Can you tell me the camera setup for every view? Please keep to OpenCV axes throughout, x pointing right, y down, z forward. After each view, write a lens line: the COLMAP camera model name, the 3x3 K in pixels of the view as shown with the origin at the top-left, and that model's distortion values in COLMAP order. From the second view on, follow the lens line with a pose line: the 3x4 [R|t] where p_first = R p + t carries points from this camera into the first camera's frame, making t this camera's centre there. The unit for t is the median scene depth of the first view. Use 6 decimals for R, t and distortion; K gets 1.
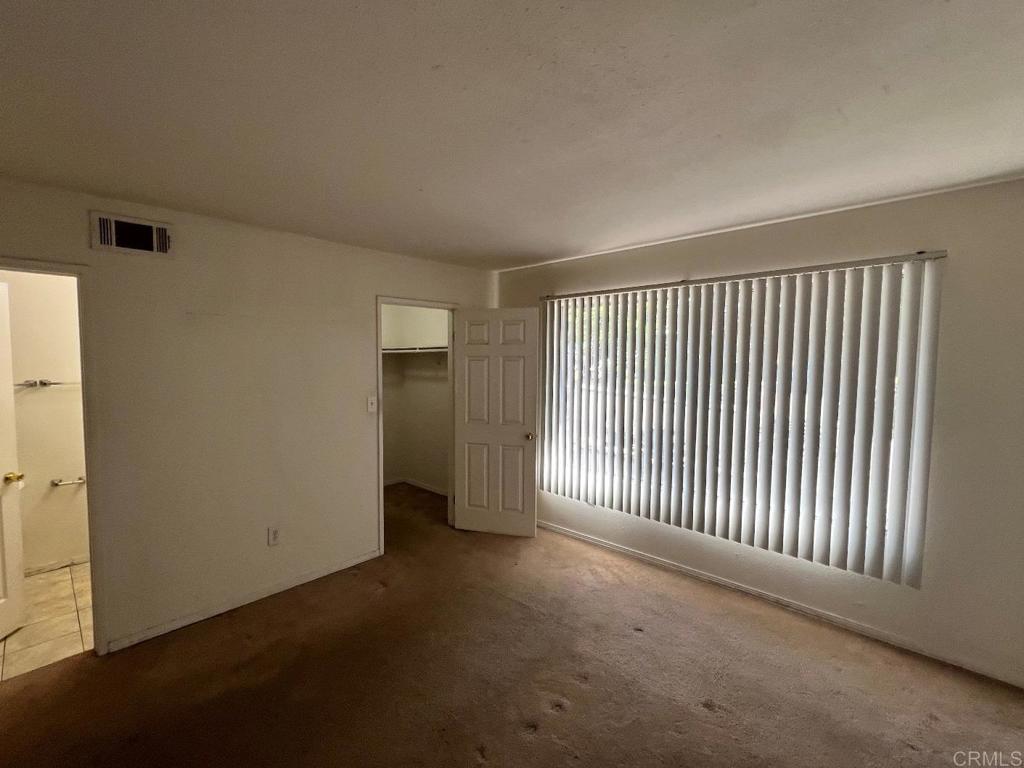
lens RADIAL K [[457.7, 0, 513.1], [0, 457.7, 389.1], [0, 0, 1]] dist [0.000494, -0.000681]
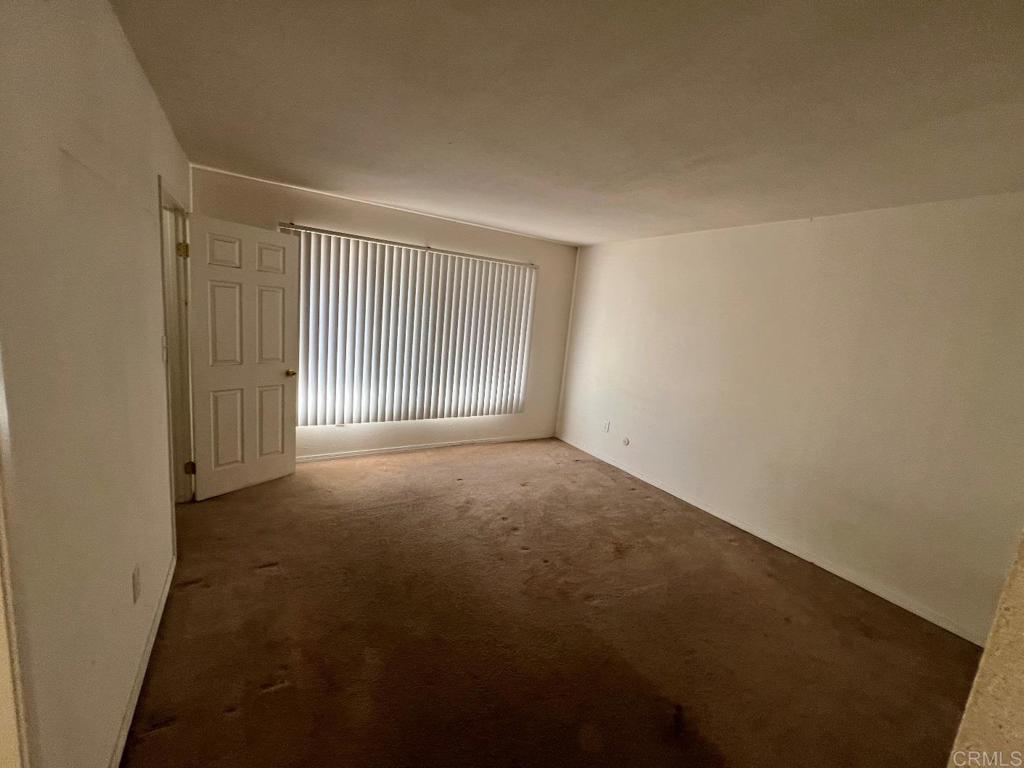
lens RADIAL K [[409.8, 0, 502.2], [0, 409.8, 382.7], [0, 0, 1]] dist [-0.003903, 0.001655]
pose [[0.269900, -0.135008, 0.953376, -0.757453], [-0.014899, 0.989418, 0.144329, -0.008856], [-0.962773, -0.053159, 0.265033, 0.382550]]
